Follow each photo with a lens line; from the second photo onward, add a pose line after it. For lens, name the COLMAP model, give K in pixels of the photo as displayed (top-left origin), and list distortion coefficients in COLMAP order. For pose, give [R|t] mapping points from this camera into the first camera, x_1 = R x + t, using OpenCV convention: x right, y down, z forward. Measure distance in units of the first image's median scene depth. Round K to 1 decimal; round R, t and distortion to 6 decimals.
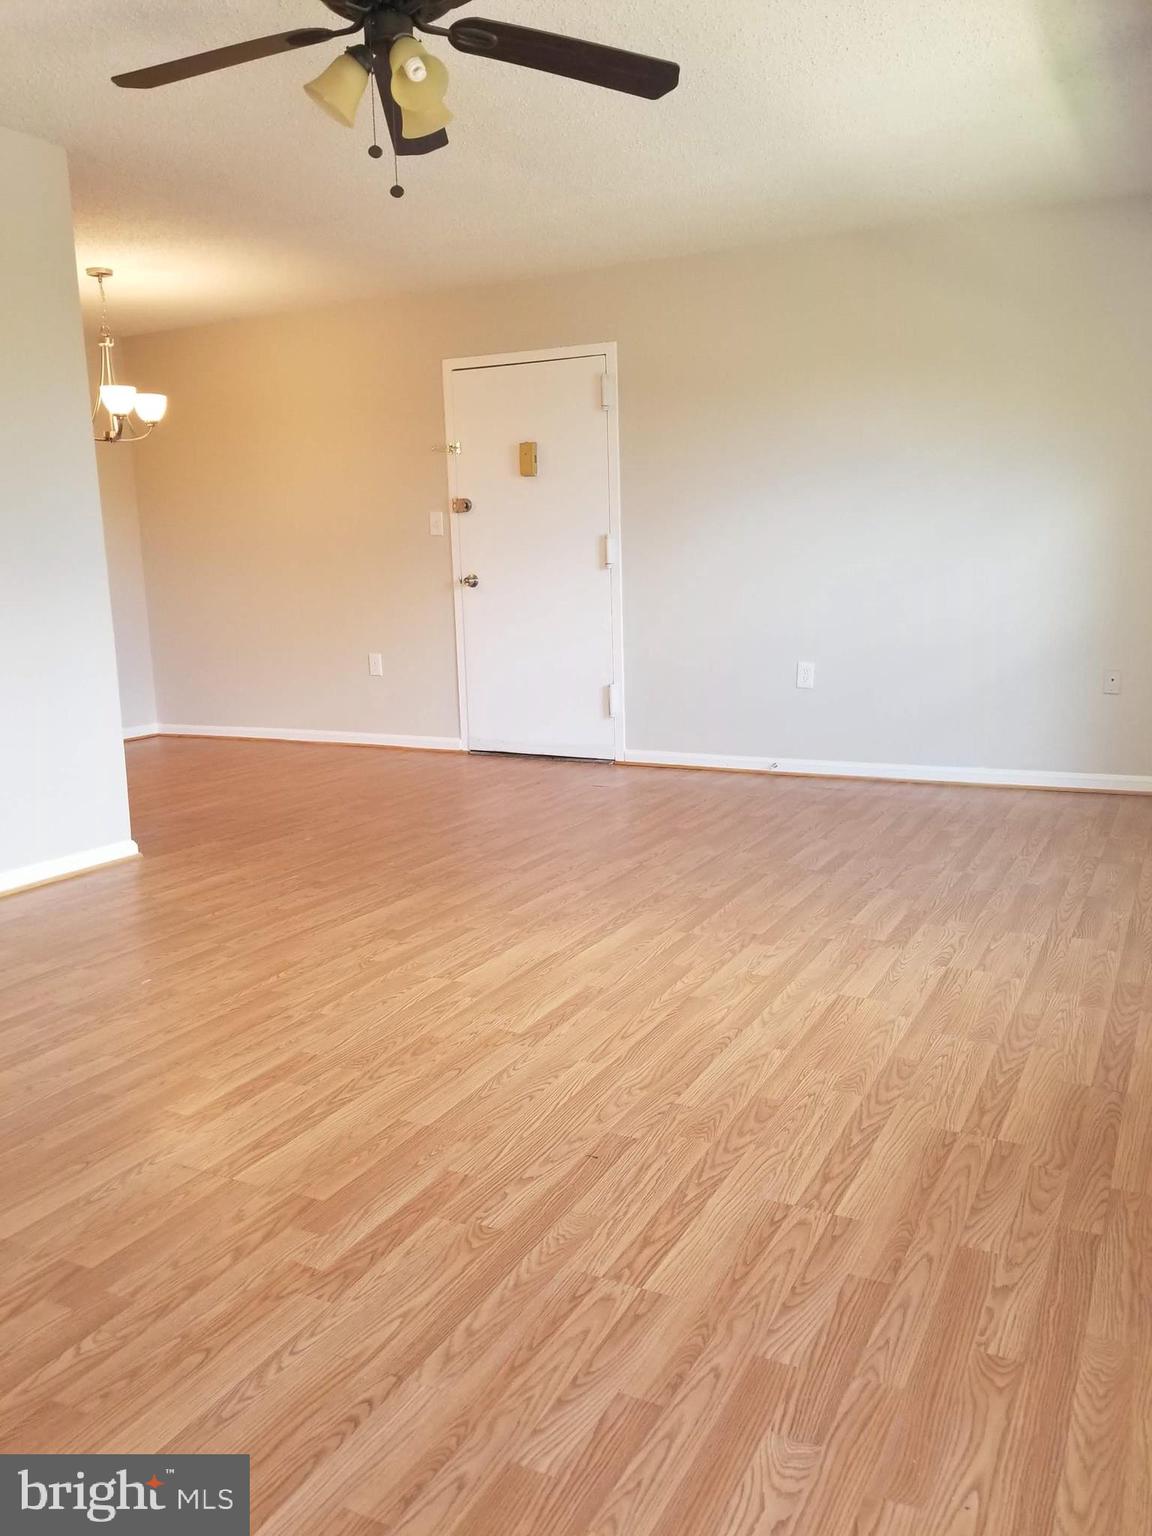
lens RADIAL K [[1201.5, 0, 609.9], [0, 1201.5, 807.7], [0, 0, 1]] dist [0.070695, -0.127145]
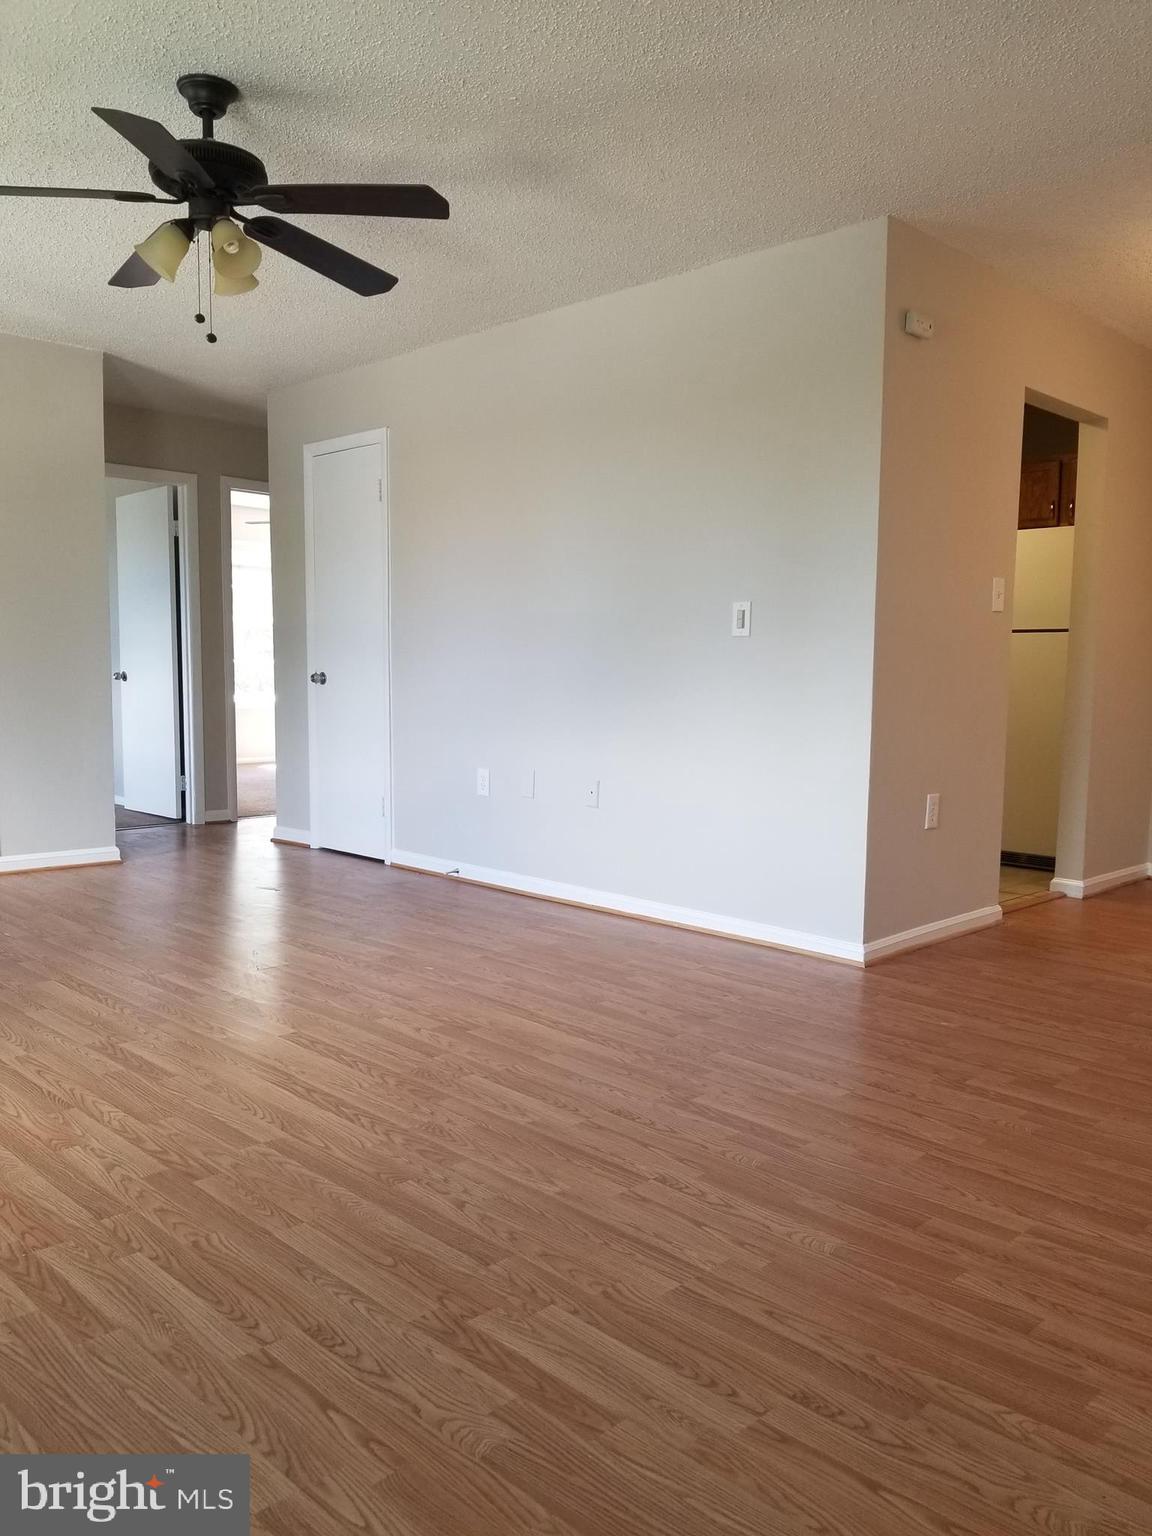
lens RADIAL K [[1201.5, 0, 609.9], [0, 1201.5, 807.7], [0, 0, 1]] dist [0.070695, -0.127145]
pose [[-0.310797, 0.131712, -0.941306, 0.688356], [-0.197220, 0.959861, 0.199425, -0.291650], [0.929790, 0.247625, -0.272346, 1.378662]]
